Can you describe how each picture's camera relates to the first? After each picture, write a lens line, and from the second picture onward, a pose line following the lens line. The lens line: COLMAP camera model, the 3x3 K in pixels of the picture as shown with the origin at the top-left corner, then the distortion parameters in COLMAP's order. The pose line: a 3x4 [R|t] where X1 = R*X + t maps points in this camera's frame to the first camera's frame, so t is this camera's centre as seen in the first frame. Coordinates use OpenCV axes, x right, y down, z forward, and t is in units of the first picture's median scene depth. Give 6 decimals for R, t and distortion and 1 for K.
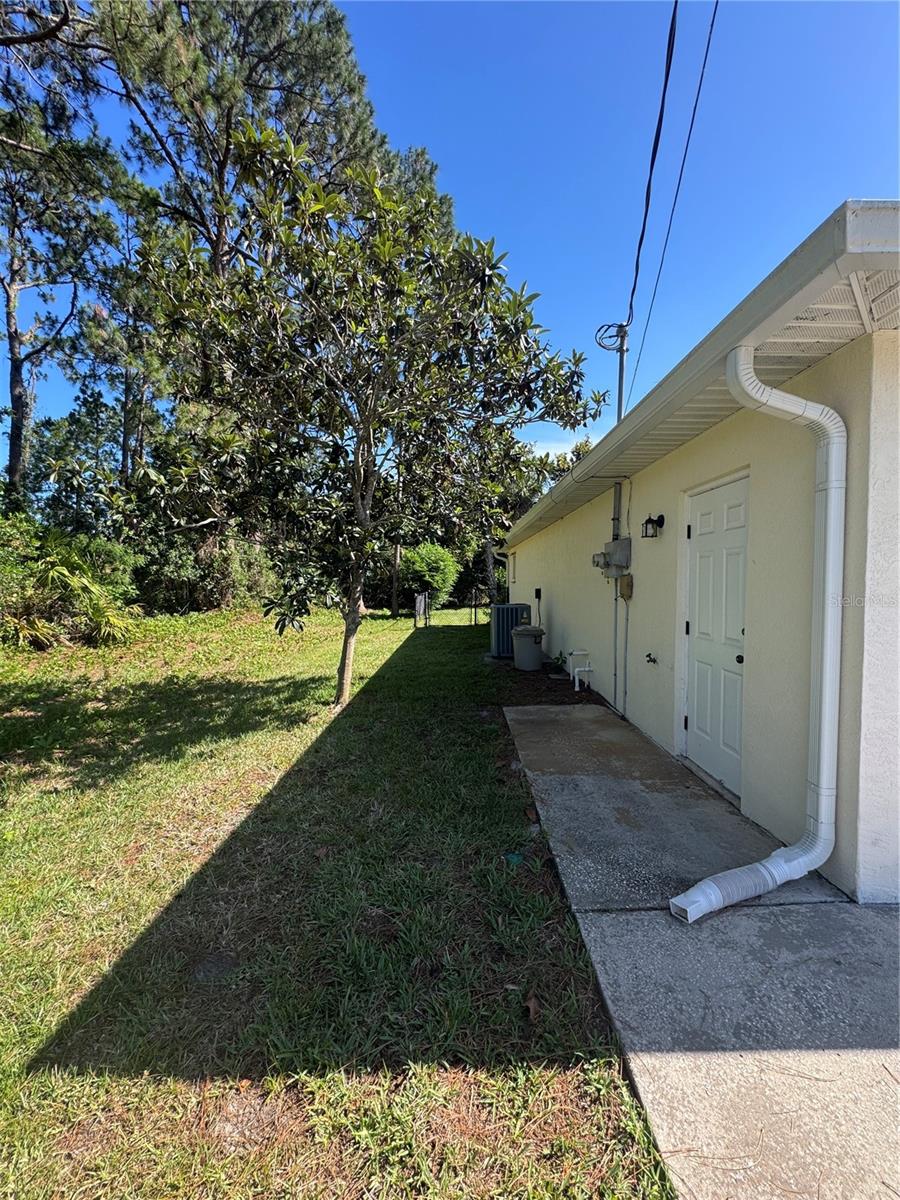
lens RADIAL K [[476.3, 0, 451.6], [0, 476.3, 597.9], [0, 0, 1]] dist [-0.003517, 0.000207]
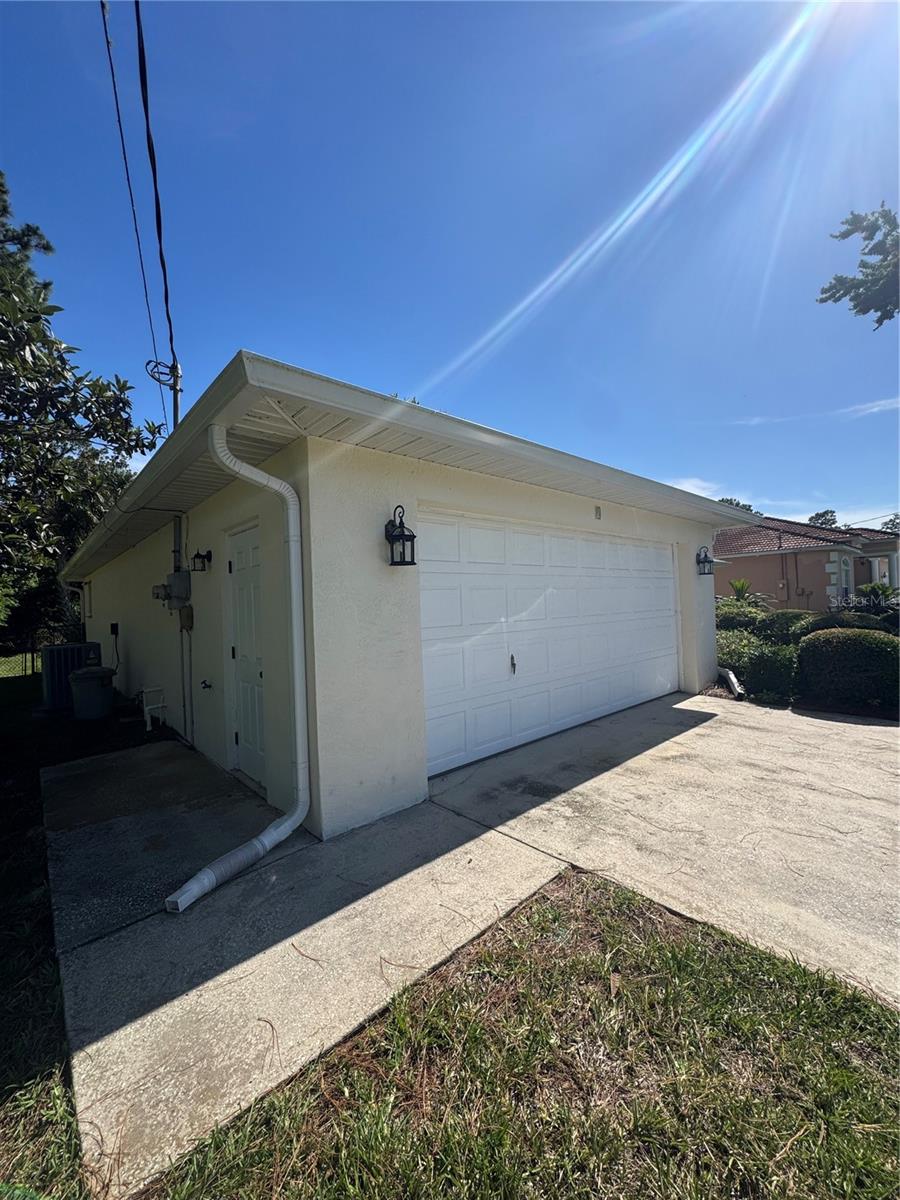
lens RADIAL K [[476.3, 0, 451.6], [0, 476.3, 597.9], [0, 0, 1]] dist [-0.003517, 0.000207]
pose [[0.733742, -0.024391, 0.678990, 0.116500], [0.062726, 0.997519, -0.031951, 0.002911], [-0.676526, 0.066034, 0.733452, -0.177142]]
